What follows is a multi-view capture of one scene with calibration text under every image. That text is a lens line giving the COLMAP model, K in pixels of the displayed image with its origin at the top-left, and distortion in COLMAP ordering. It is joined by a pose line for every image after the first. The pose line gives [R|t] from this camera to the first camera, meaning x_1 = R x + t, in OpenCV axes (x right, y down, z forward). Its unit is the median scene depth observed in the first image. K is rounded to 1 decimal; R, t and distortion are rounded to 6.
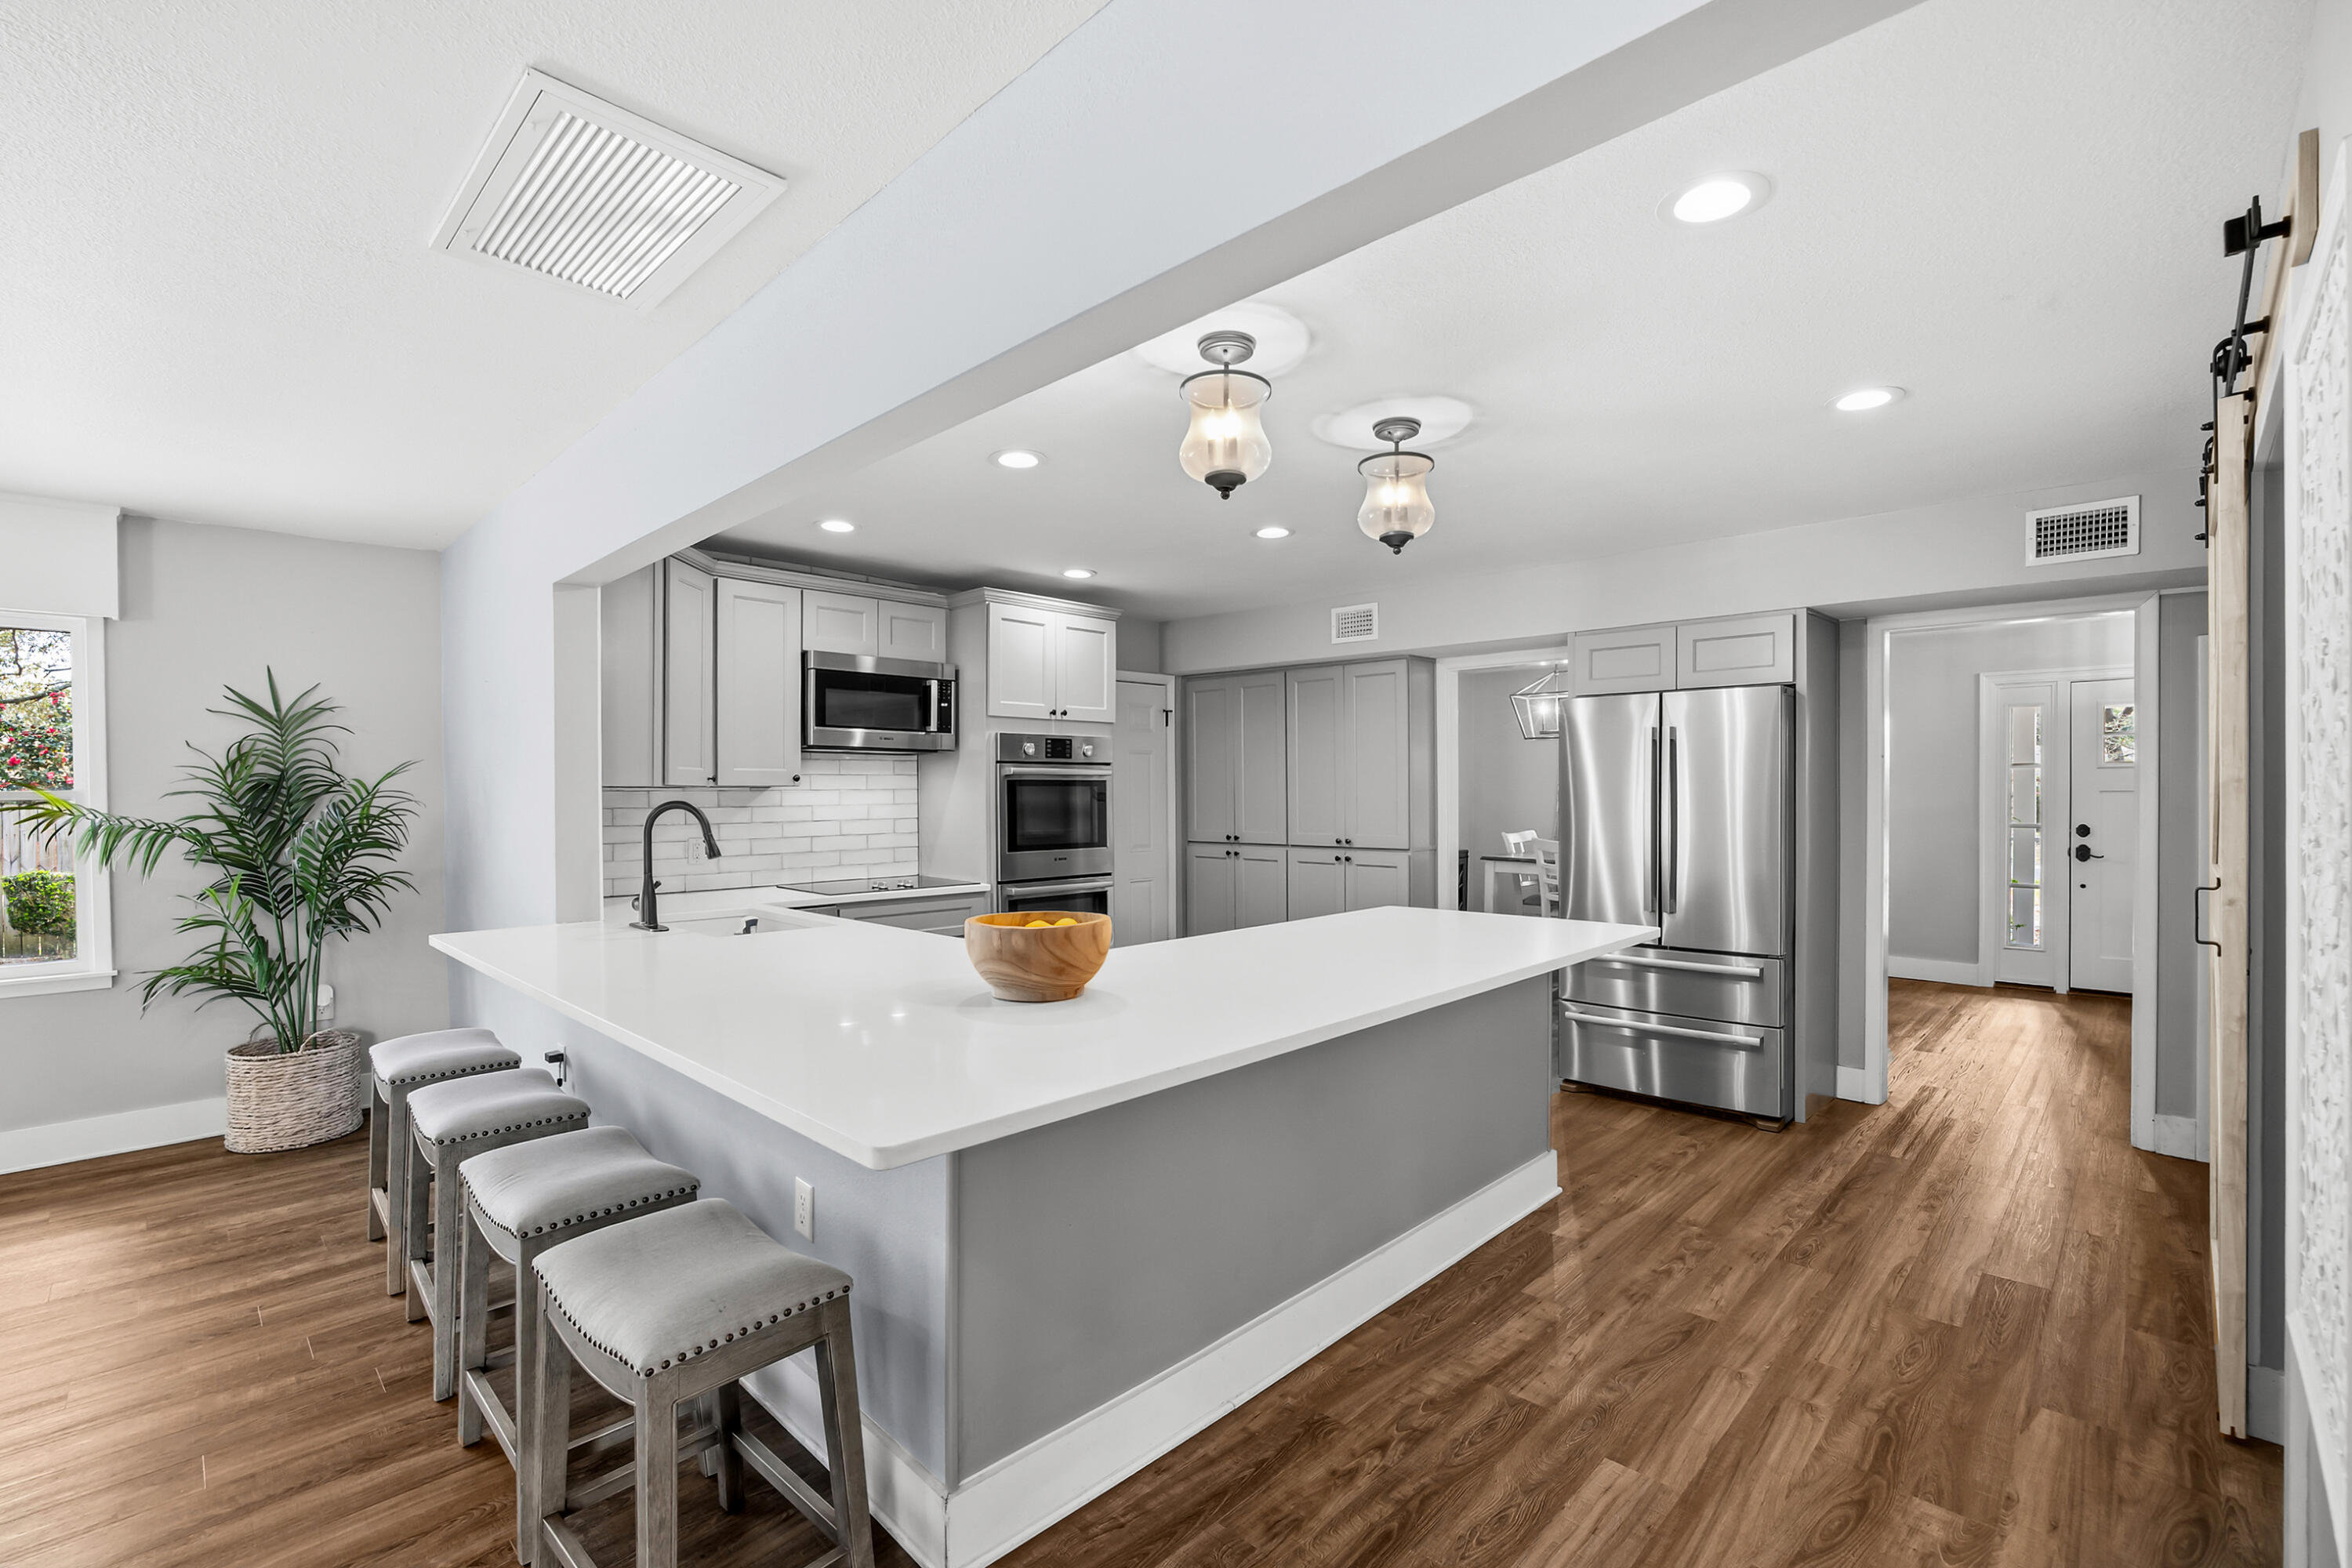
lens RADIAL K [[1041.9, 0, 1171.8], [0, 1041.9, 804.0], [0, 0, 1]] dist [-0.013677, -0.000352]
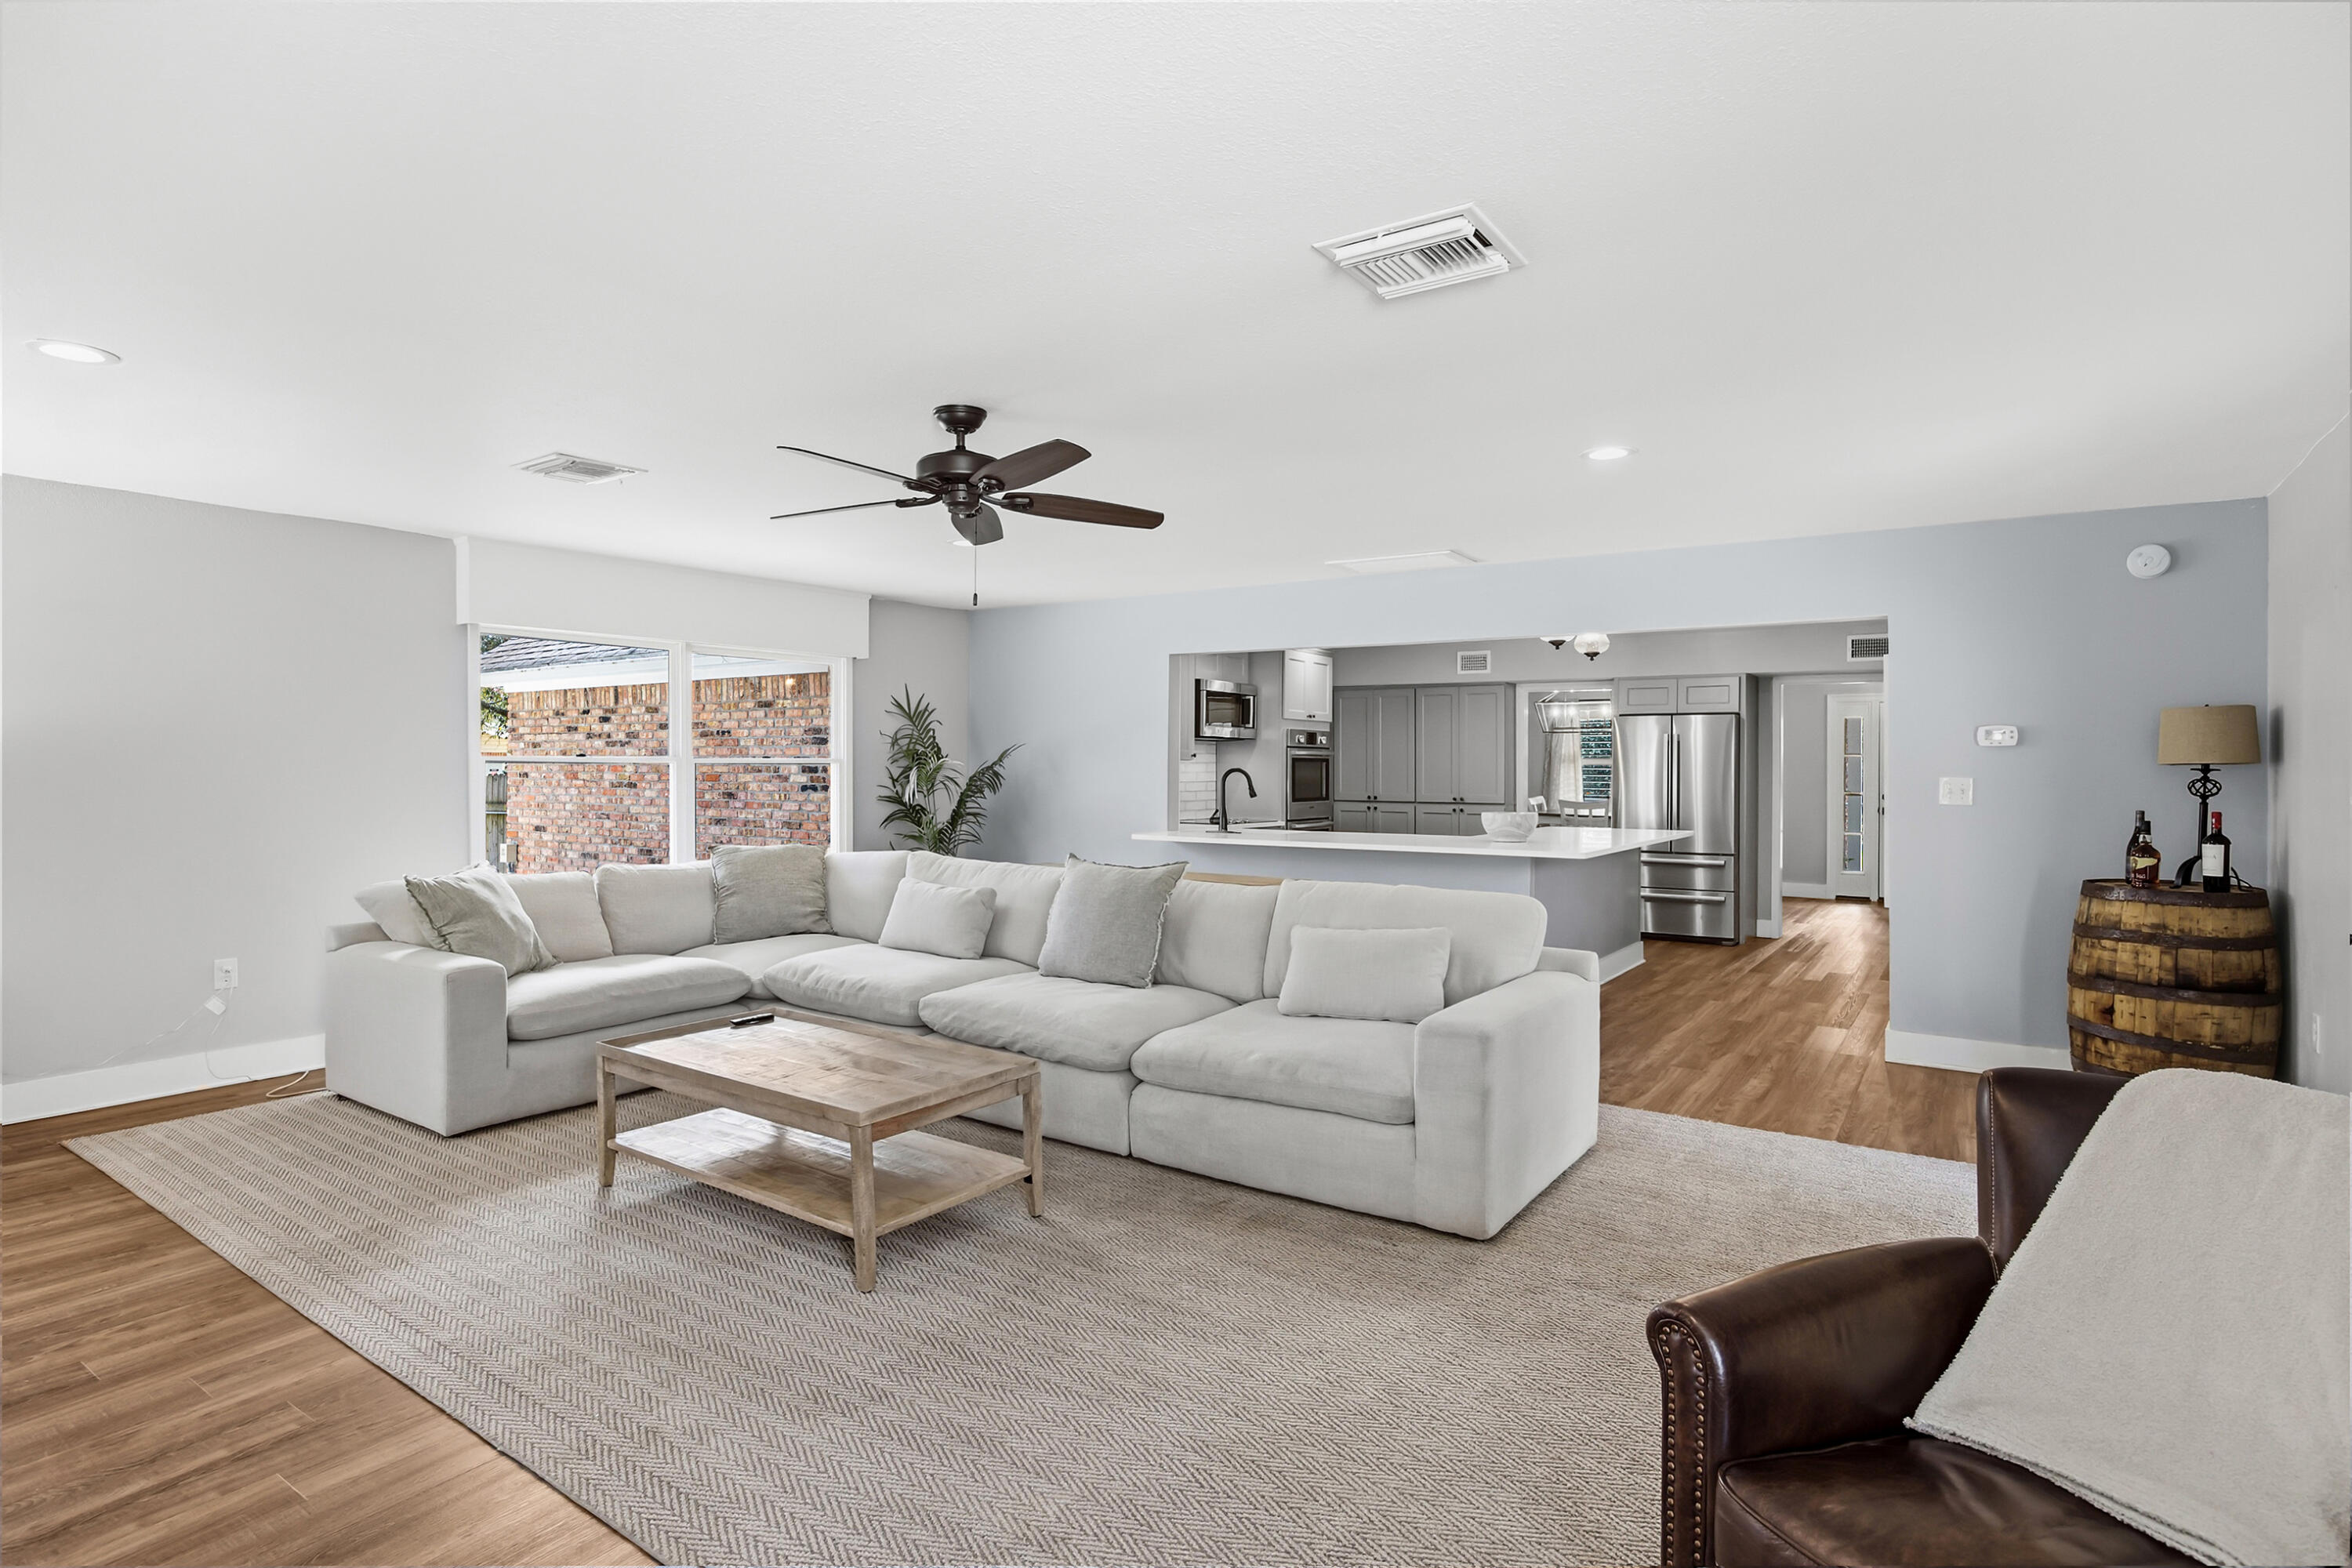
lens RADIAL K [[1192.7, 0, 1180.3], [0, 1192.7, 766.9], [0, 0, 1]] dist [-0.000934, -0.000123]
pose [[0.985917, 0.011340, 0.166848, -0.628321], [-0.009127, 0.999860, -0.014021, 0.018641], [-0.166984, 0.012301, 0.985883, -0.799566]]
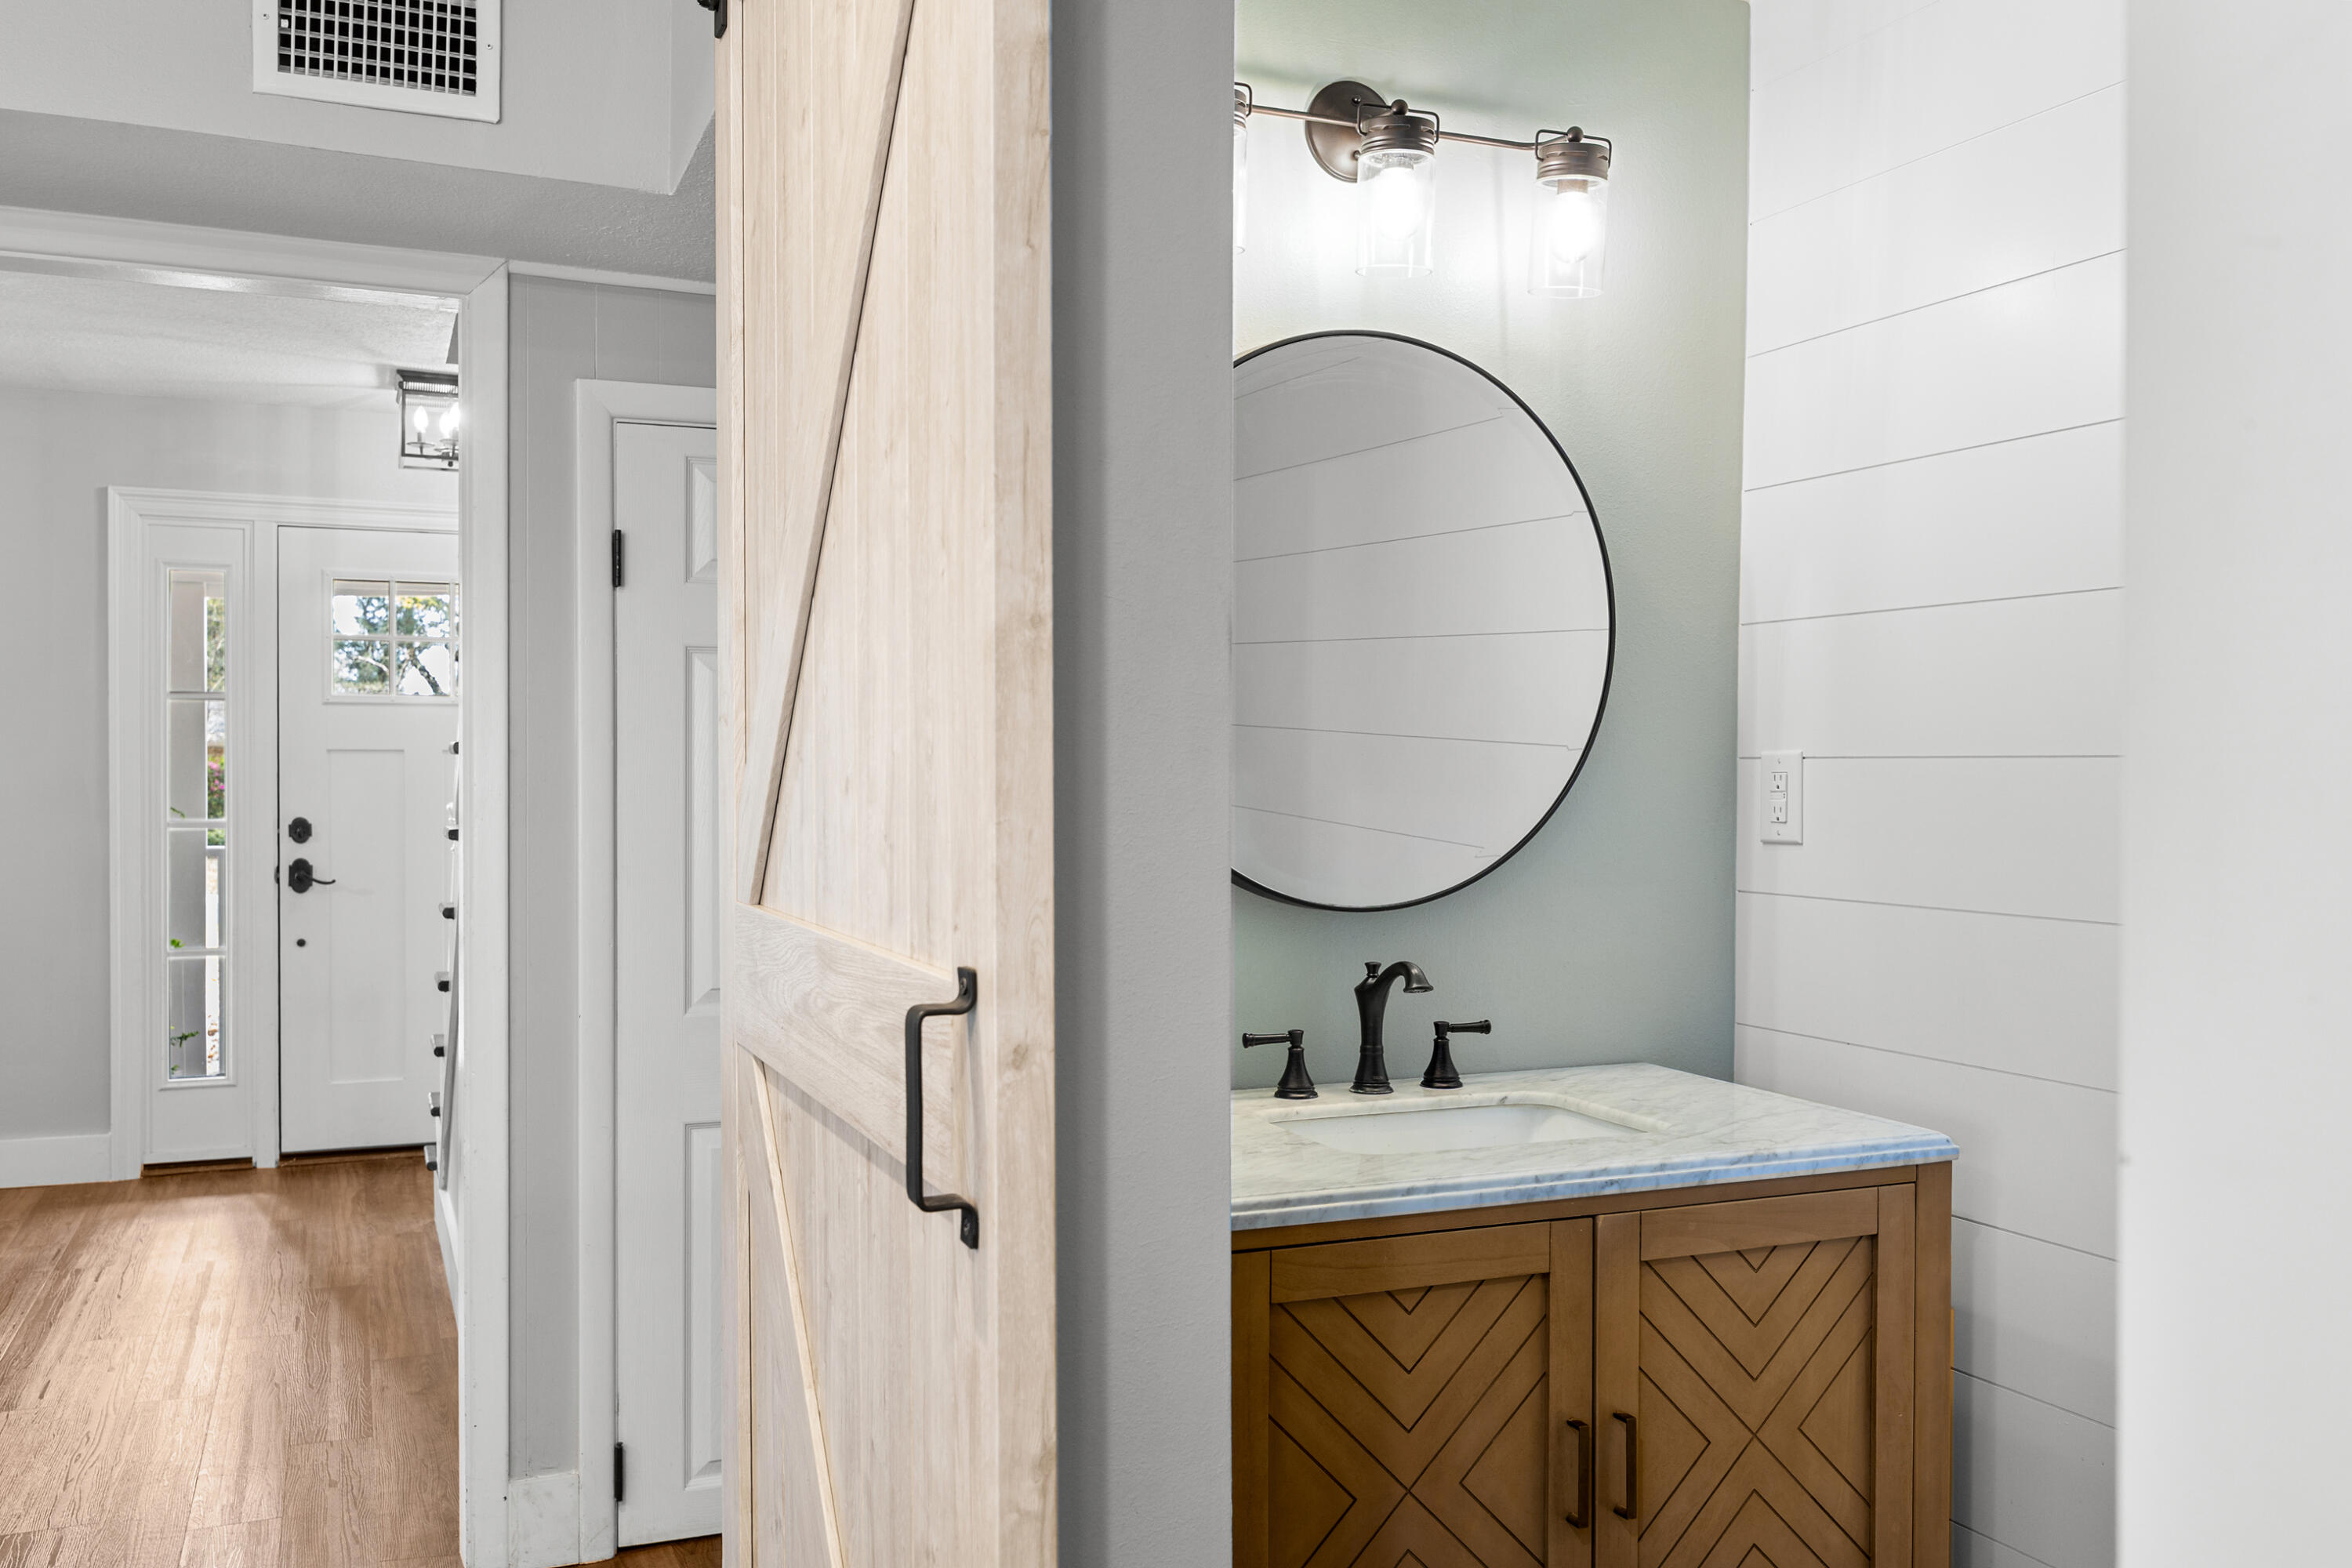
lens RADIAL K [[1952.5, 0, 1179.1], [0, 1952.5, 783.4], [0, 0, 1]] dist [-0.026910, 0.005798]
pose [[0.384046, -0.001745, 0.923312, 0.243269], [0.007255, 0.999973, -0.001127, 0.009803], [-0.923286, 0.007131, 0.384048, 0.328876]]
